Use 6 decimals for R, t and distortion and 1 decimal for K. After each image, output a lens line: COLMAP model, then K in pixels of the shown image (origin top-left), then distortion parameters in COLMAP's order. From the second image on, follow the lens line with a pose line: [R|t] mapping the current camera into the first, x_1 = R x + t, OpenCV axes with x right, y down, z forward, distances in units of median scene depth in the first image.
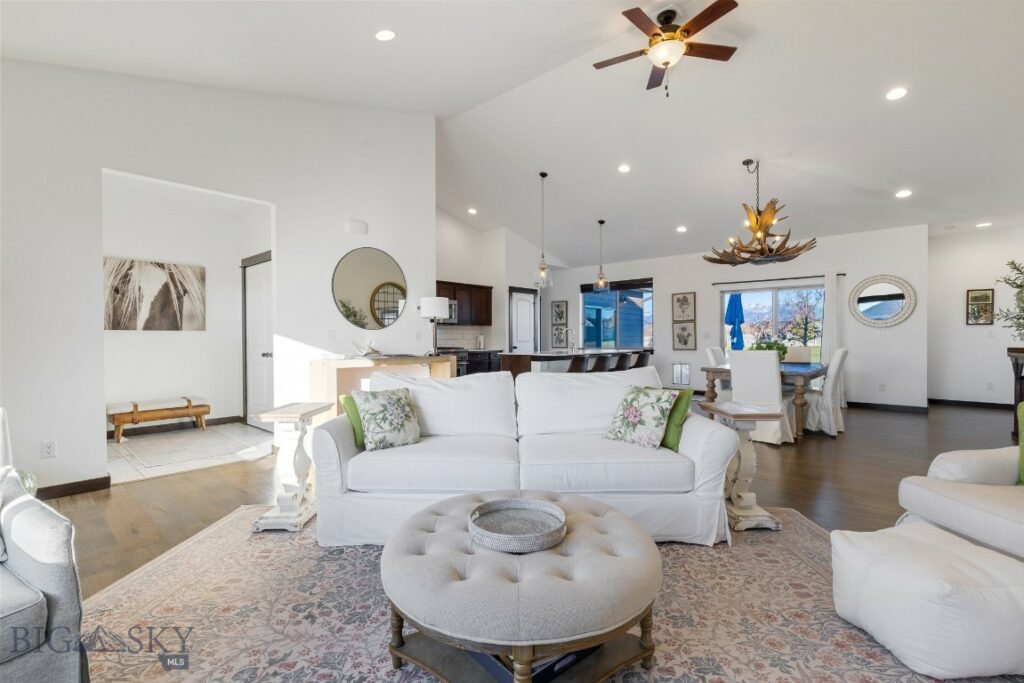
lens RADIAL K [[457.9, 0, 508.5], [0, 457.9, 339.6], [0, 0, 1]] dist [-0.002838, -0.000561]
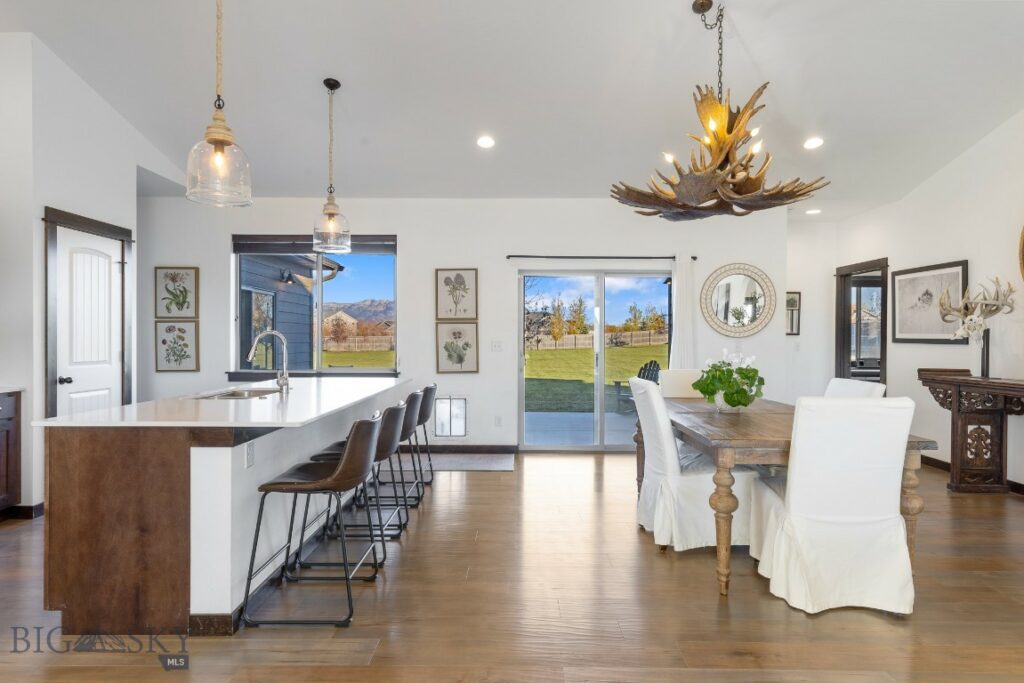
lens RADIAL K [[587.8, 0, 515.7], [0, 587.8, 338.6], [0, 0, 1]] dist [0.014682, -0.001224]
pose [[0.743079, 0.006693, 0.669170, -0.034483], [-0.003161, 0.999974, -0.006492, -0.013772], [-0.669196, 0.002709, 0.743081, 0.428316]]
